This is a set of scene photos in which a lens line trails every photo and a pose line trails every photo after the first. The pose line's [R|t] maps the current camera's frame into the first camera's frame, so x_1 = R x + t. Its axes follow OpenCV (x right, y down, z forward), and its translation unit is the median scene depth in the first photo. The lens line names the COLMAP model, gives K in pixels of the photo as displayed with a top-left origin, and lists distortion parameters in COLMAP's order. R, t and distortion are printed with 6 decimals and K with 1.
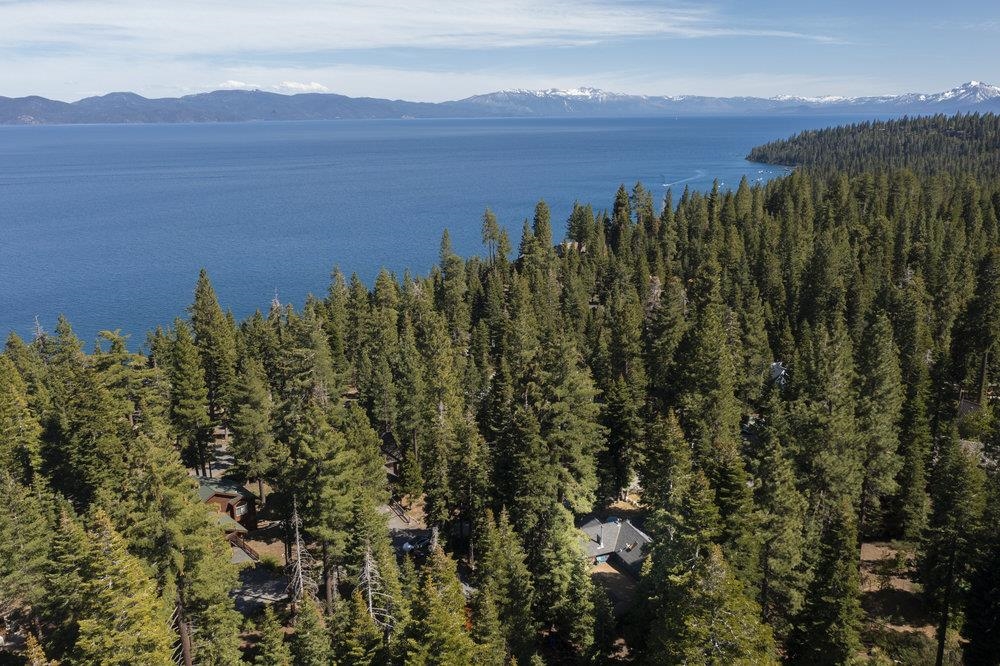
lens RADIAL K [[824.1, 0, 499.4], [0, 824.1, 337.9], [0, 0, 1]] dist [0.005356, -0.011978]
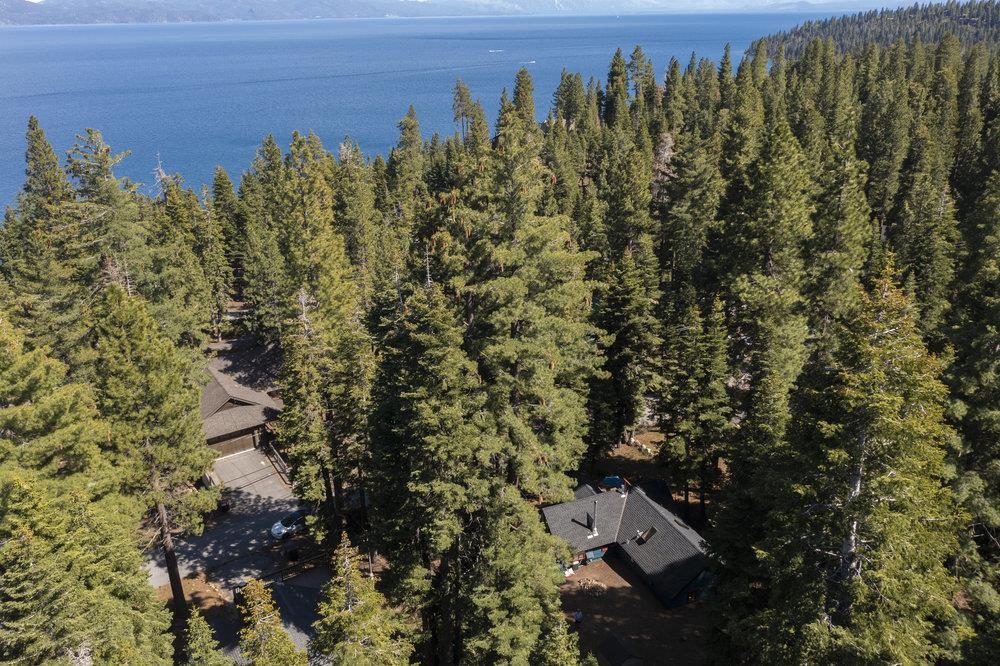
lens RADIAL K [[824.1, 0, 502.1], [0, 824.1, 331.5], [0, 0, 1]] dist [0.005356, -0.011978]
pose [[0.999861, -0.009706, 0.013523, 0.047200], [0.008280, 0.994770, 0.101803, 0.044929], [-0.014441, -0.101677, 0.994713, 0.397224]]
